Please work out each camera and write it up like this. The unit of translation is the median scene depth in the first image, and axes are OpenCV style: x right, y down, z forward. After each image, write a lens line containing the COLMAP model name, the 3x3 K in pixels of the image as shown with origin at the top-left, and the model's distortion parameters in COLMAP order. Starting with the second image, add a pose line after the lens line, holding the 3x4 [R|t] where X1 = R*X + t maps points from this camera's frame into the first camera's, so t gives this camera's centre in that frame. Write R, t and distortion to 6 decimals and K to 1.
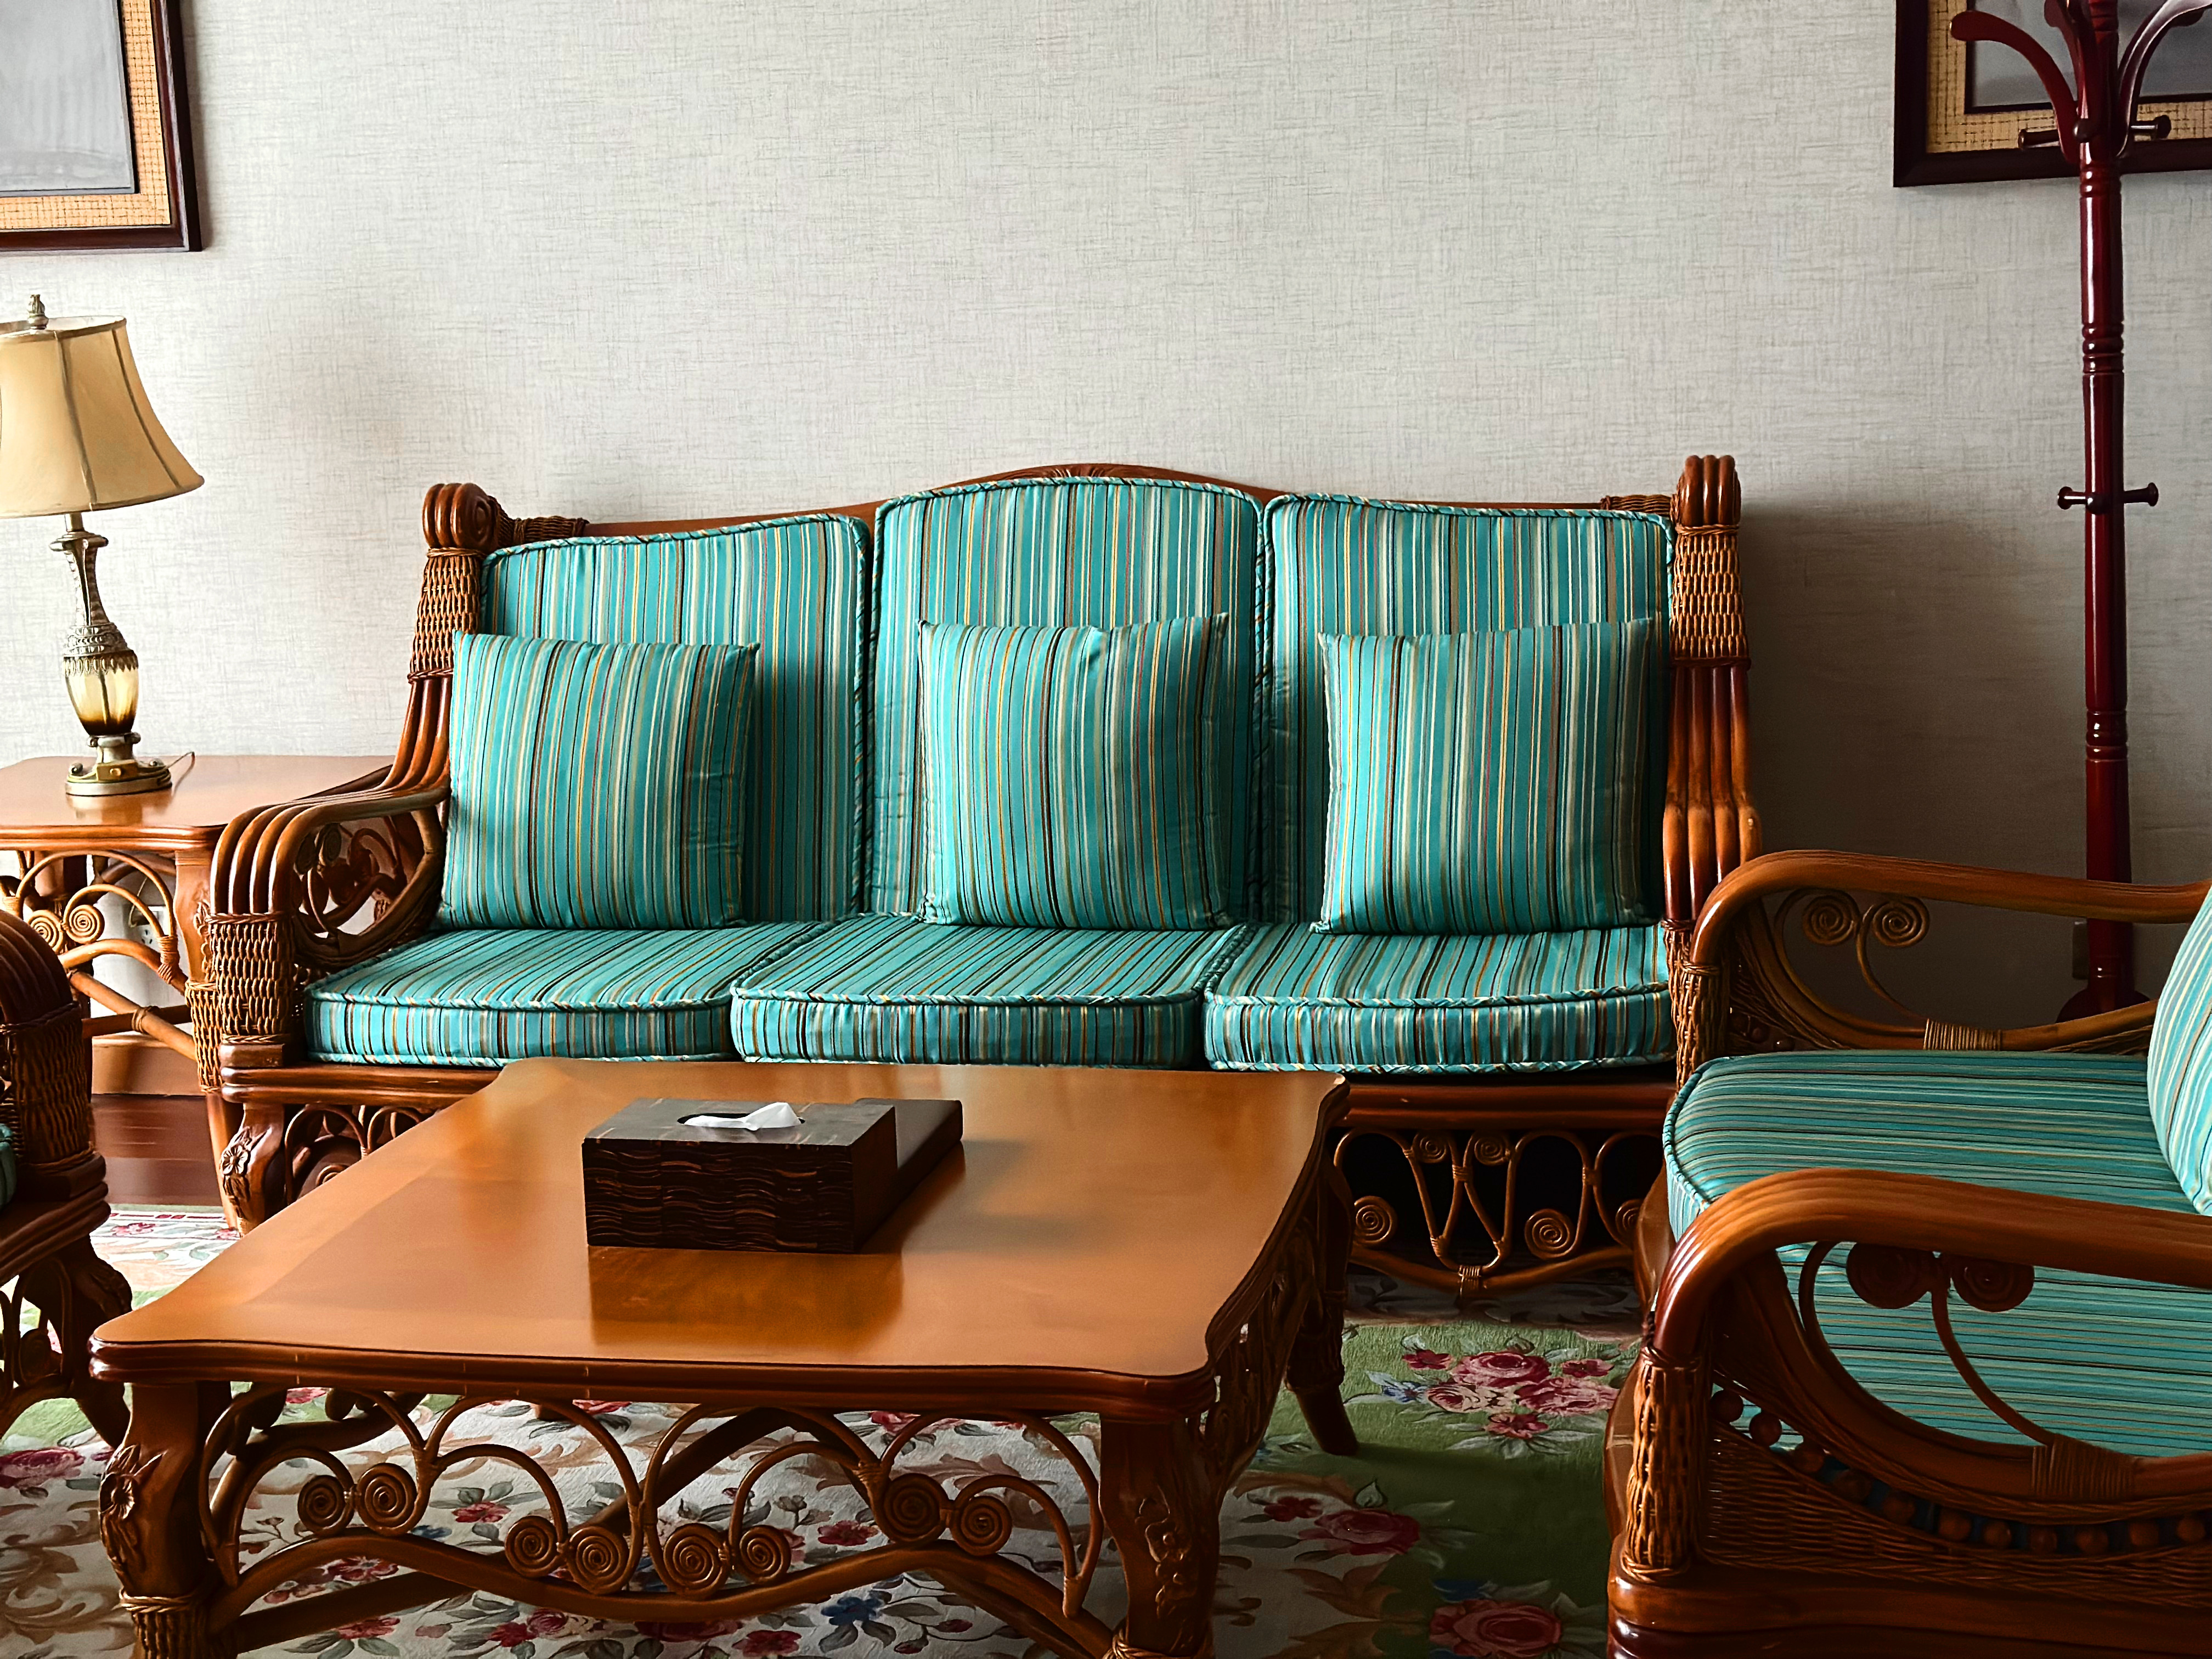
lens RADIAL K [[3208.2, 0, 1106.0], [0, 3208.2, 829.5], [0, 0, 1]] dist [0.219340, -0.097812]
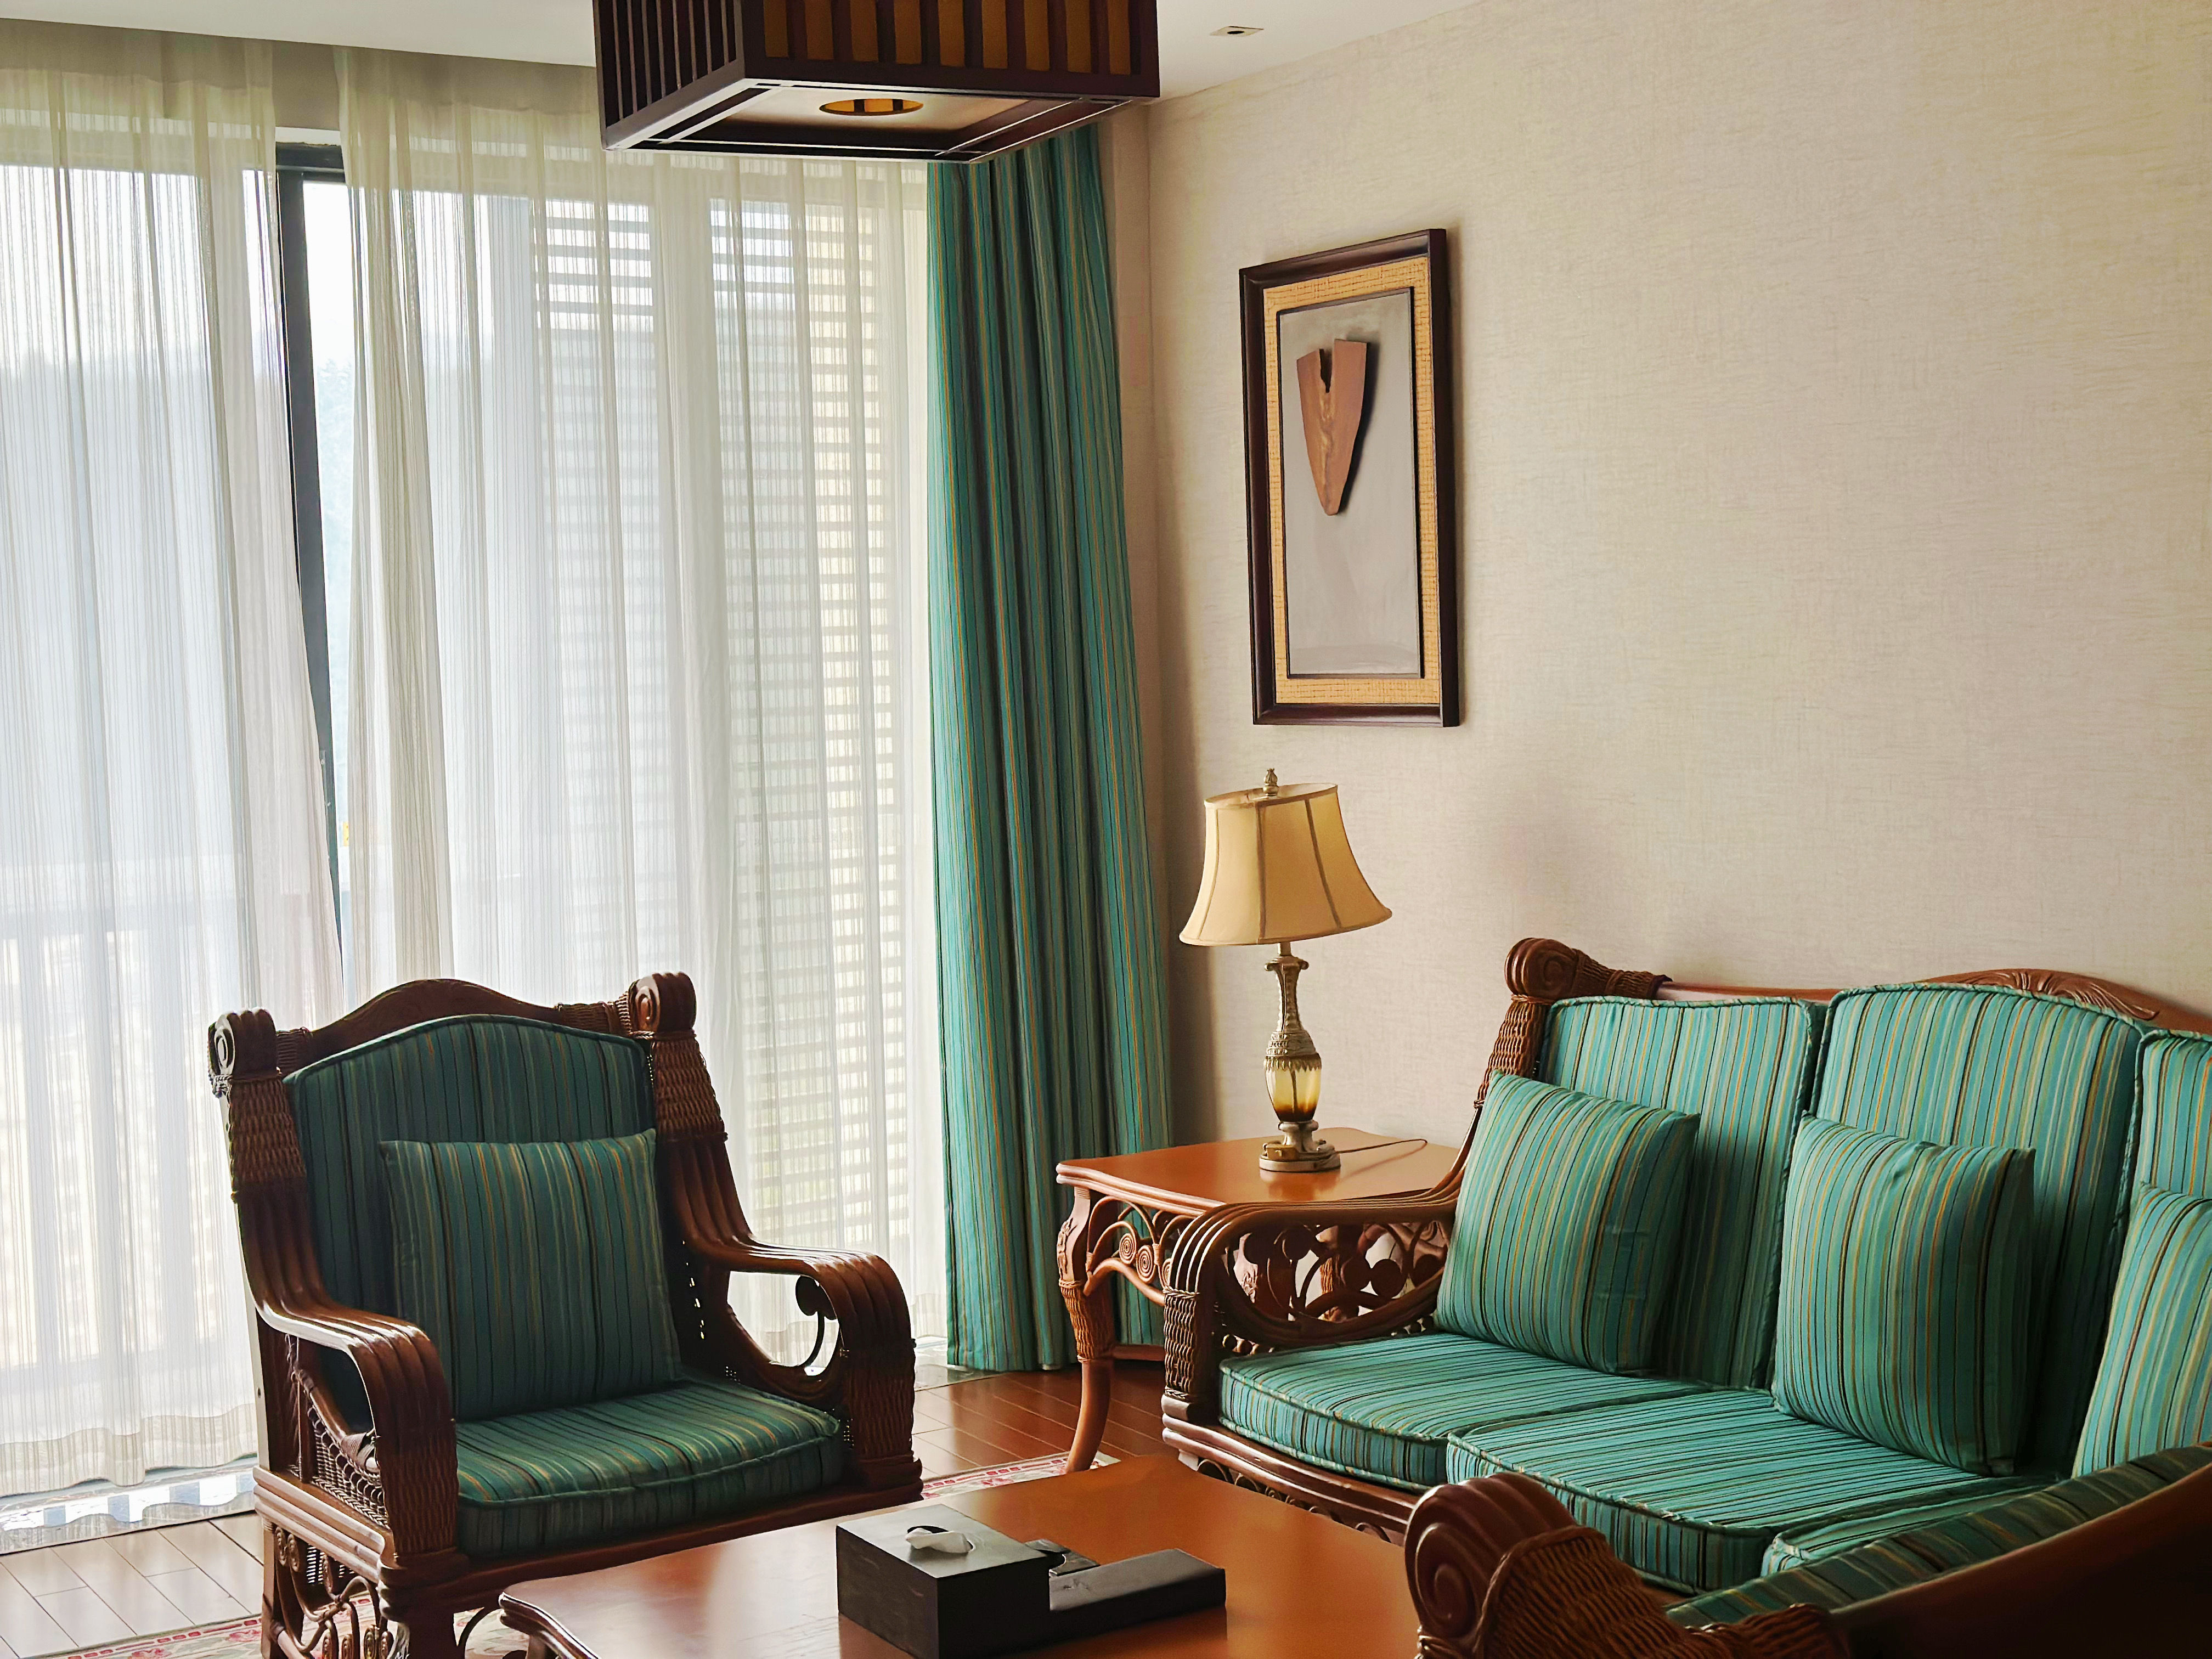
lens RADIAL K [[3208.2, 0, 1106.0], [0, 3208.2, 829.5], [0, 0, 1]] dist [0.219340, -0.097812]
pose [[0.690893, 0.059508, -0.720503, 0.512281], [-0.114054, 0.993098, -0.027344, -0.097214], [0.713903, 0.101068, 0.692912, 0.103460]]
